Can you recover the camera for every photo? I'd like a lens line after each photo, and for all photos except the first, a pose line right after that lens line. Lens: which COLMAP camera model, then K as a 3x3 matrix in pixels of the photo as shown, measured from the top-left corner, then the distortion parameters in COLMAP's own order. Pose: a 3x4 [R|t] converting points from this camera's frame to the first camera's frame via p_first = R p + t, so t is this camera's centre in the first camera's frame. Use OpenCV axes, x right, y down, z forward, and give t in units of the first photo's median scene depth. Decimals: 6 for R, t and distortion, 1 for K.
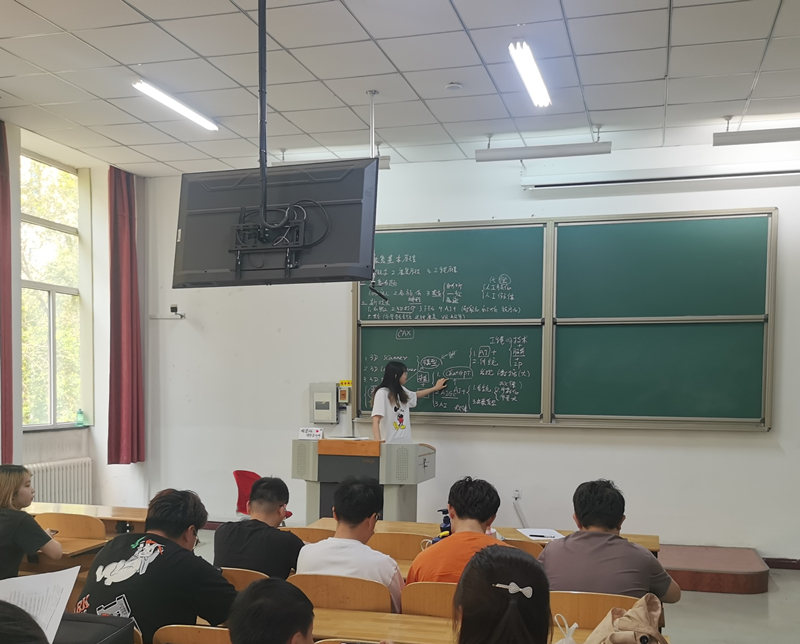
lens RADIAL K [[896.9, 0, 387.6], [0, 896.9, 419.0], [0, 0, 1]] dist [0.064026, 0.000000]
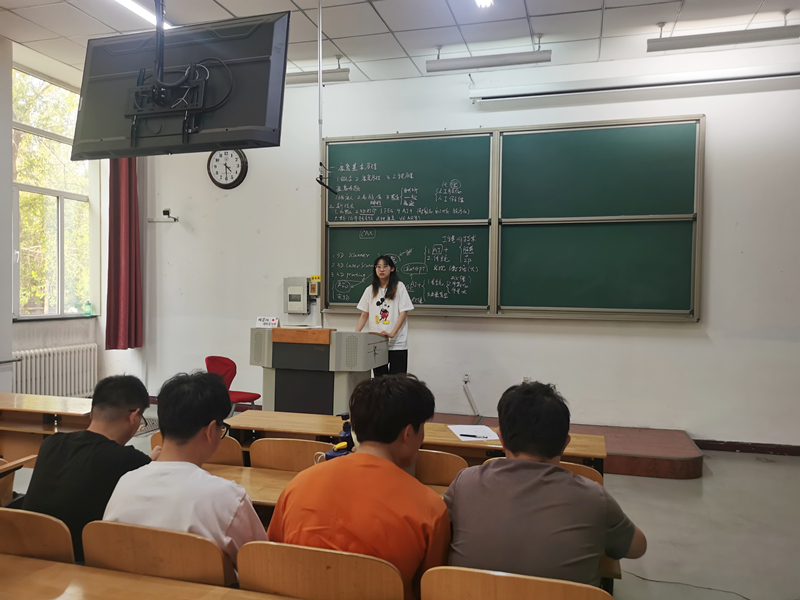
lens RADIAL K [[619.7, 0, 400.1], [0, 619.7, 301.7], [0, 0, 1]] dist [0.053964, -0.000404]
pose [[0.999990, 0.003922, 0.002177, 0.064633], [-0.003874, 0.999760, -0.021542, 0.006820], [-0.002261, 0.021533, 0.999766, 0.252894]]
